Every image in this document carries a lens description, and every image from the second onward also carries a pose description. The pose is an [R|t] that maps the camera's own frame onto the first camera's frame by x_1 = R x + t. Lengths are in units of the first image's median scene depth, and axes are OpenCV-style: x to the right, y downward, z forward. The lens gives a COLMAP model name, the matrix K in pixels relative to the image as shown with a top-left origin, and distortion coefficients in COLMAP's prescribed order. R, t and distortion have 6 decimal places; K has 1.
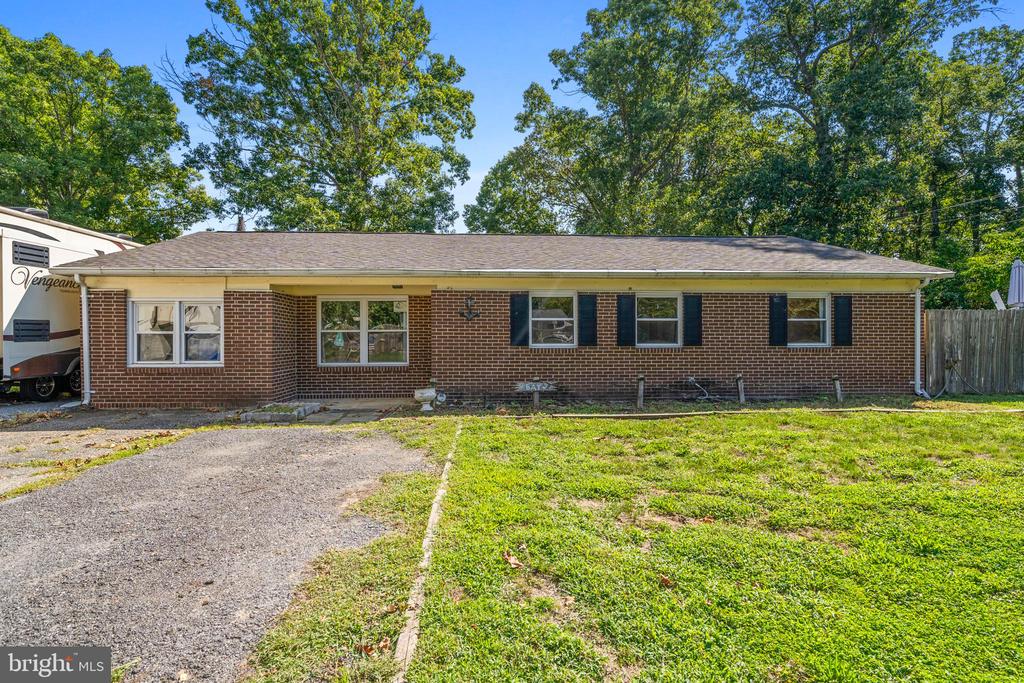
lens RADIAL K [[520.1, 0, 504.1], [0, 520.1, 335.3], [0, 0, 1]] dist [-0.007128, -0.000568]
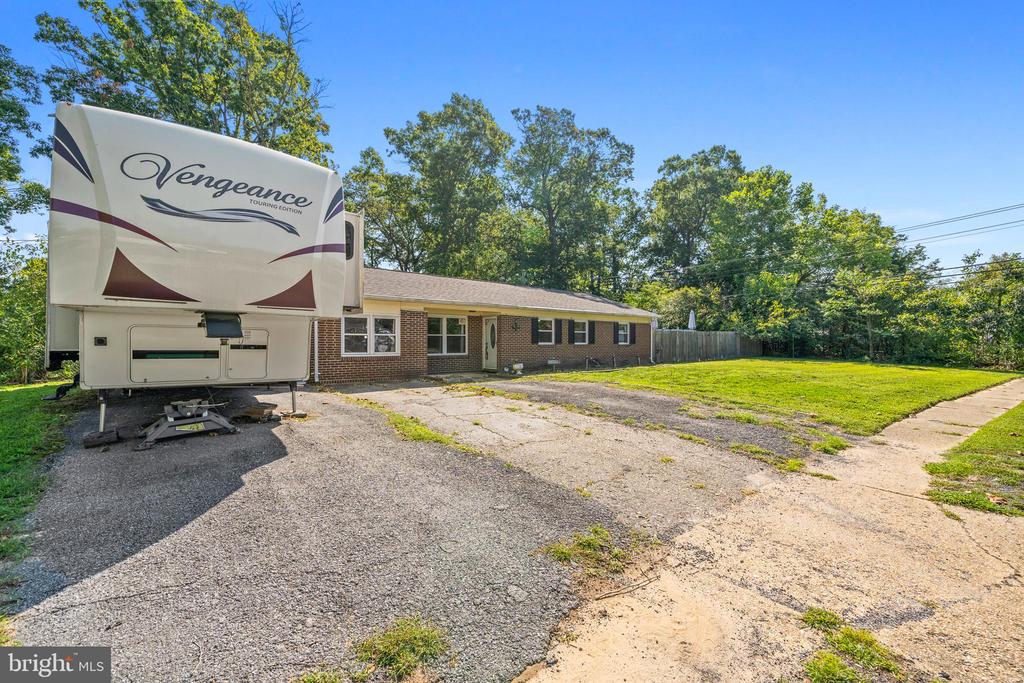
lens RADIAL K [[416.2, 0, 514.9], [0, 416.2, 342.8], [0, 0, 1]] dist [-0.002565, -0.000315]
pose [[0.811017, 0.003508, 0.585012, -0.970564], [-0.008843, 0.999941, 0.006262, 0.007541], [-0.584956, -0.010252, 0.811000, -0.286024]]
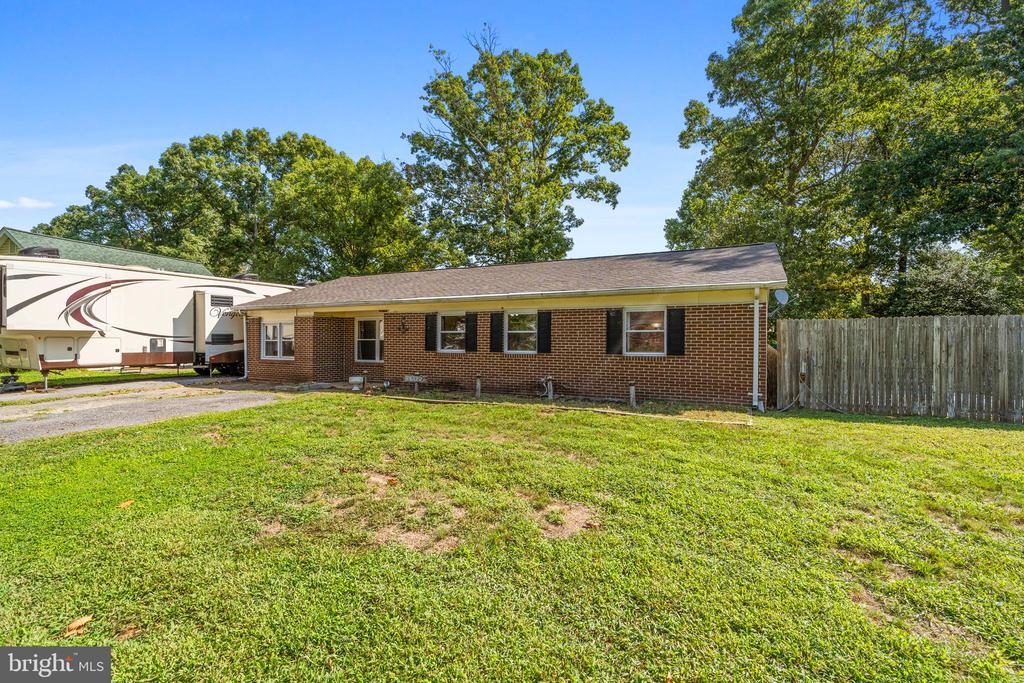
lens RADIAL K [[475.6, 0, 513.3], [0, 475.6, 340.5], [0, 0, 1]] dist [0.006915, 0.000269]
pose [[0.863764, 0.004190, -0.503879, 0.856747], [-0.005197, 0.999986, -0.000593, -0.008046], [0.503869, 0.003131, 0.863774, -0.013172]]
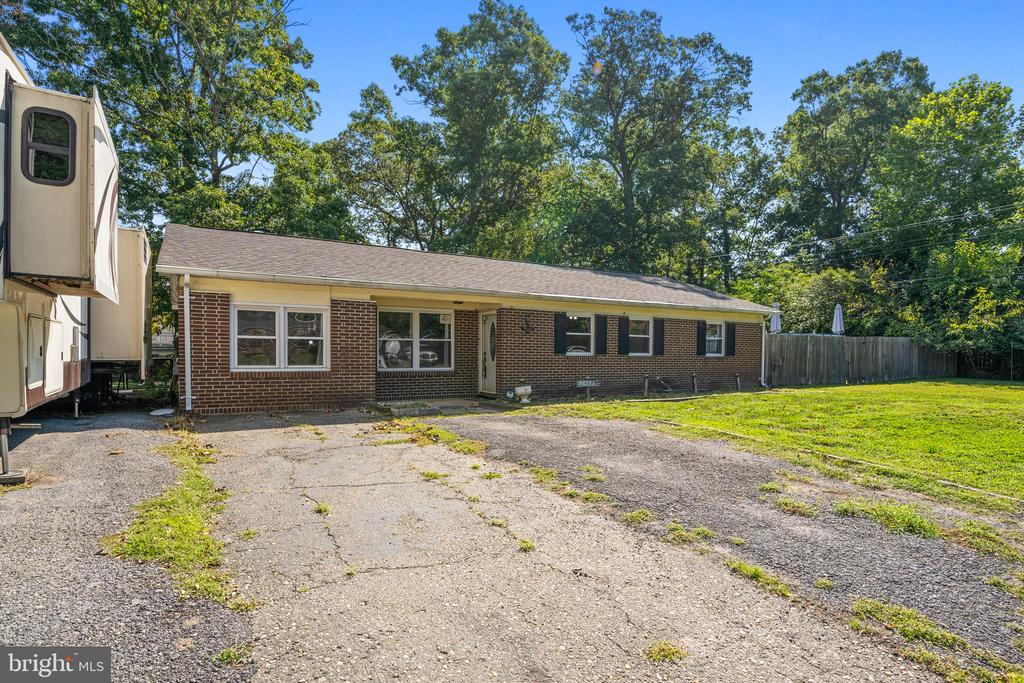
lens RADIAL K [[554.0, 0, 515.5], [0, 554.0, 364.3], [0, 0, 1]] dist [-0.007884, -0.004012]
pose [[0.885479, 0.000148, 0.464680, -0.692193], [-0.014899, 0.999495, 0.028073, 0.009419], [-0.464441, -0.031781, 0.885033, -0.173076]]
